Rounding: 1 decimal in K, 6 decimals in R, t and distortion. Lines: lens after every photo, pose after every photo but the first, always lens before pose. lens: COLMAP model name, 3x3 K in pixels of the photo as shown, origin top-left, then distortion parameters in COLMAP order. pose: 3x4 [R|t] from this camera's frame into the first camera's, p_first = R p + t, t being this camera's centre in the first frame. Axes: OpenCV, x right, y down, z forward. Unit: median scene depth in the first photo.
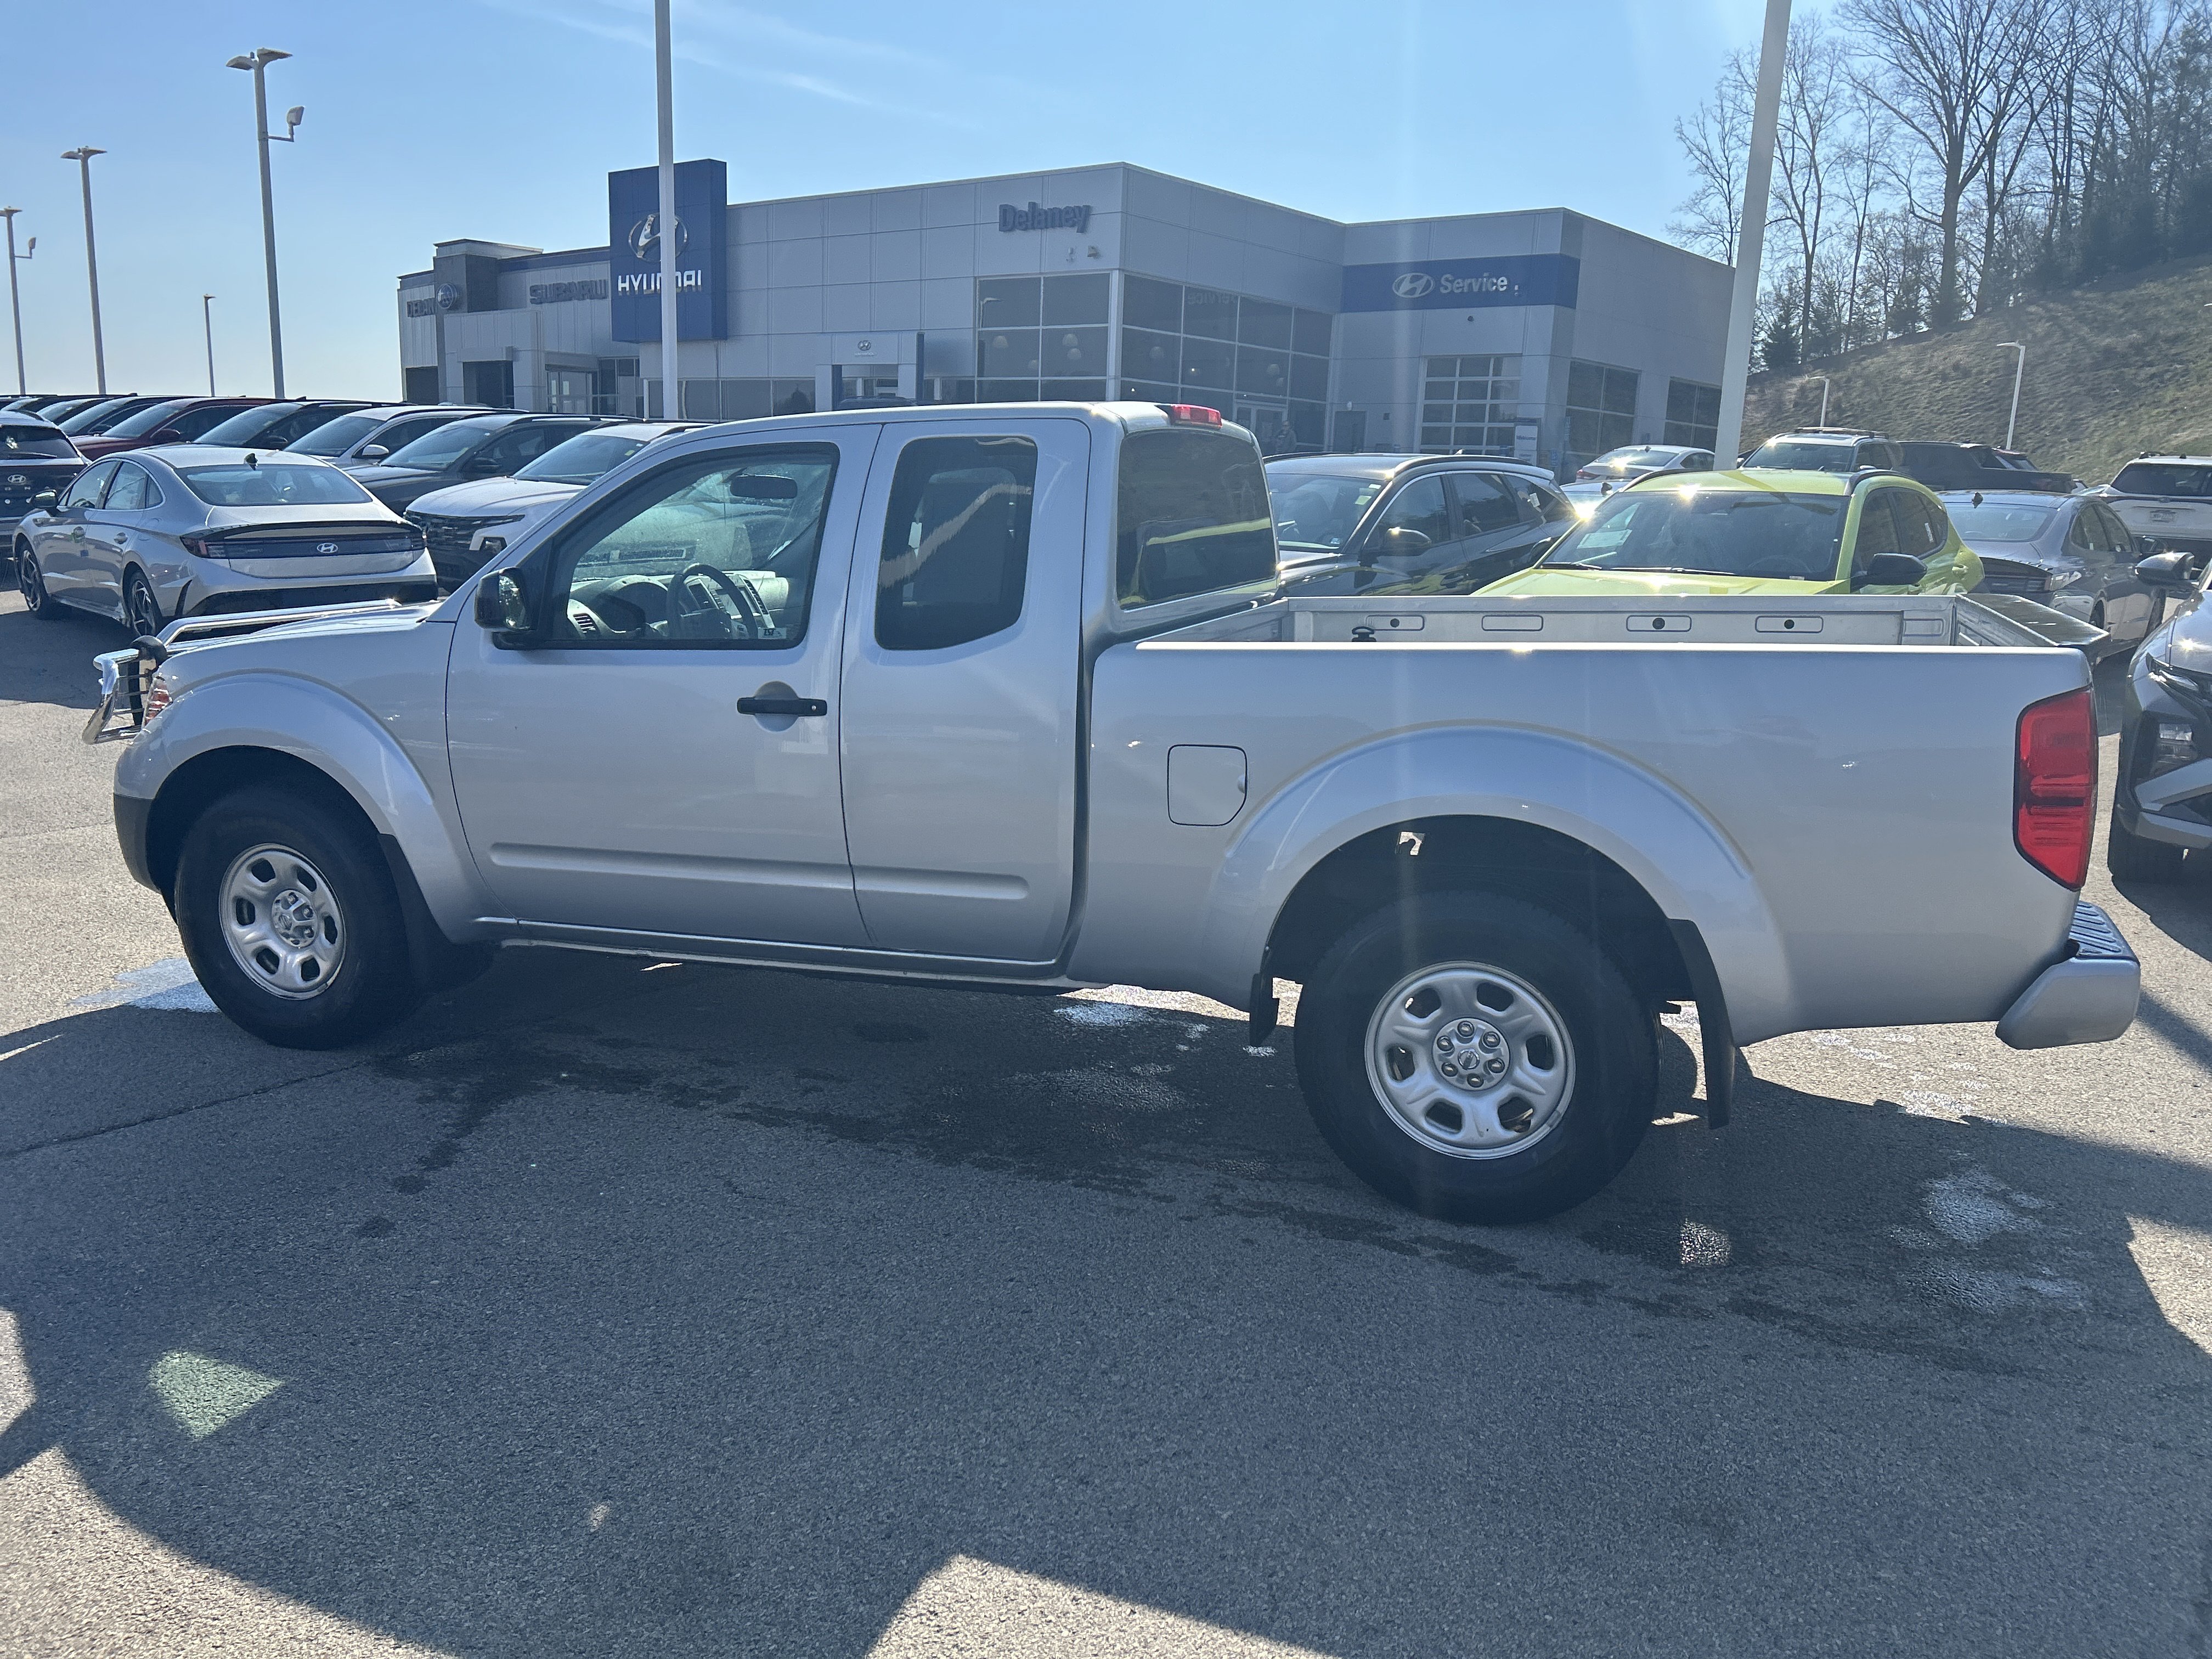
lens RADIAL K [[1680.5, 0, 1119.1], [0, 1680.5, 833.6], [0, 0, 1]] dist [0.054725, -0.056515]
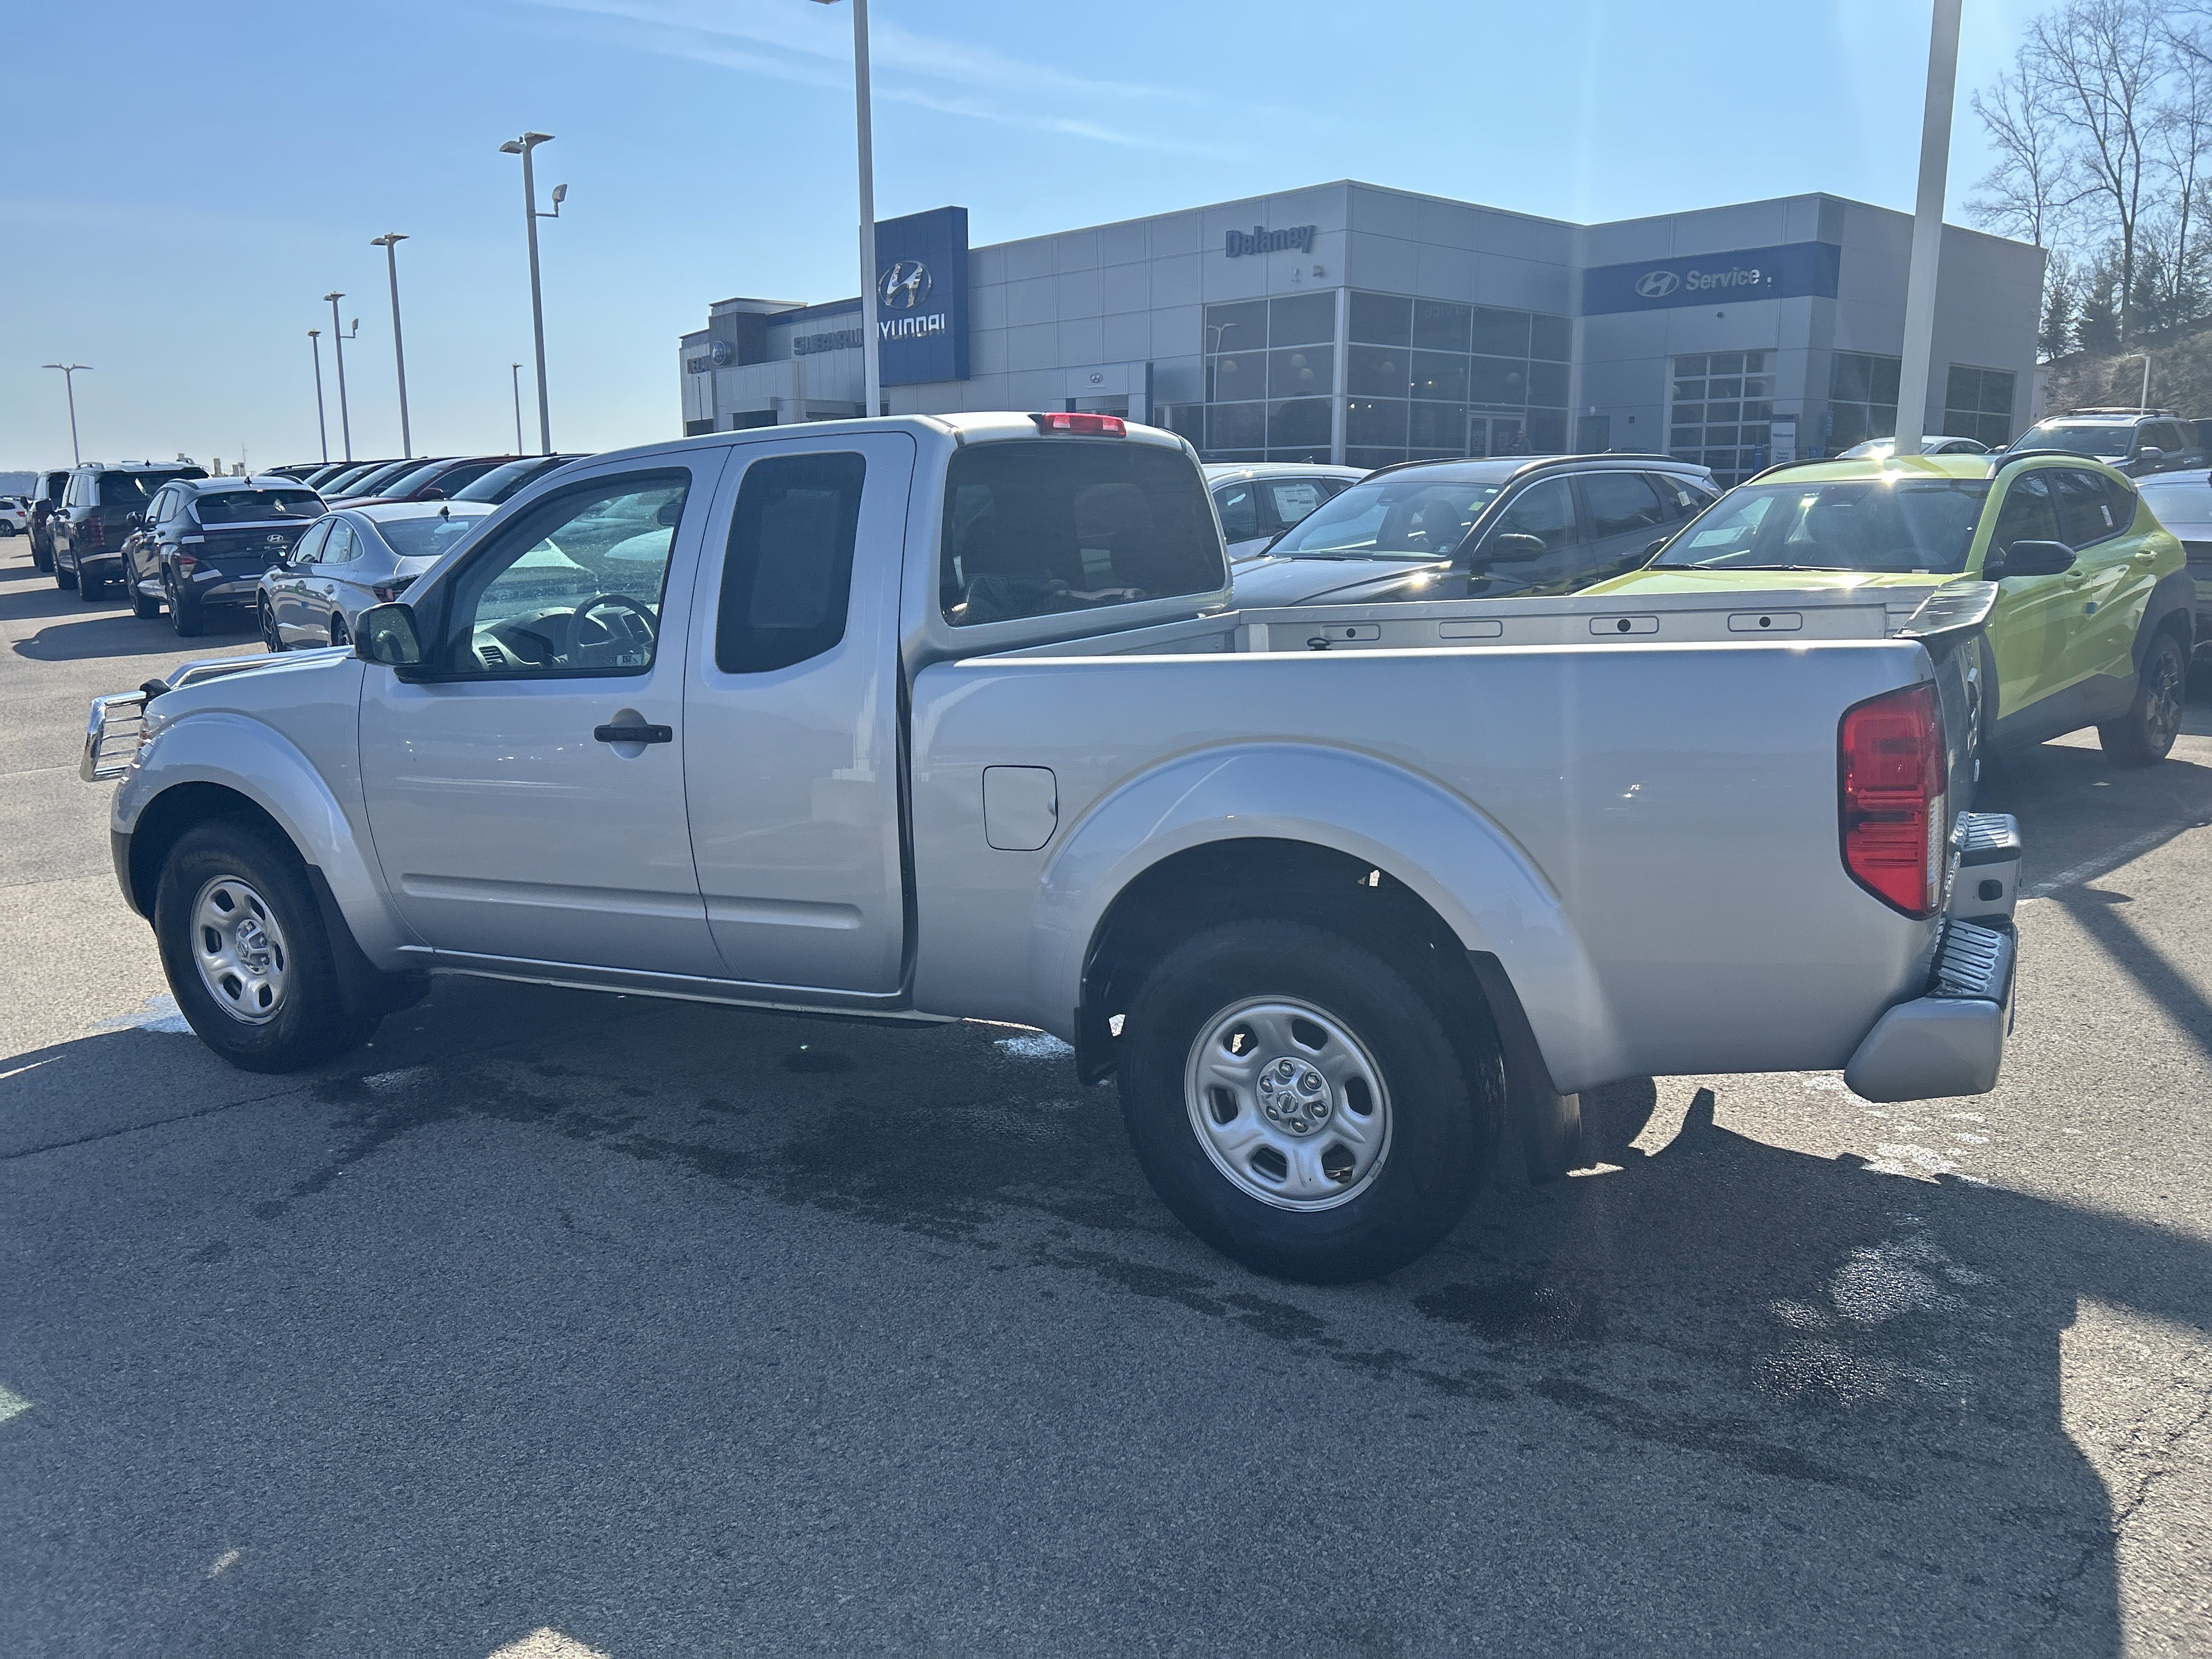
lens RADIAL K [[1680.5, 0, 1123.7], [0, 1680.5, 815.7], [0, 0, 1]] dist [0.054725, -0.056515]
pose [[0.987168, -0.011189, -0.159295, 0.207803], [0.007375, 0.999672, -0.024510, -0.000453], [0.159517, 0.023020, 0.986927, 0.058143]]
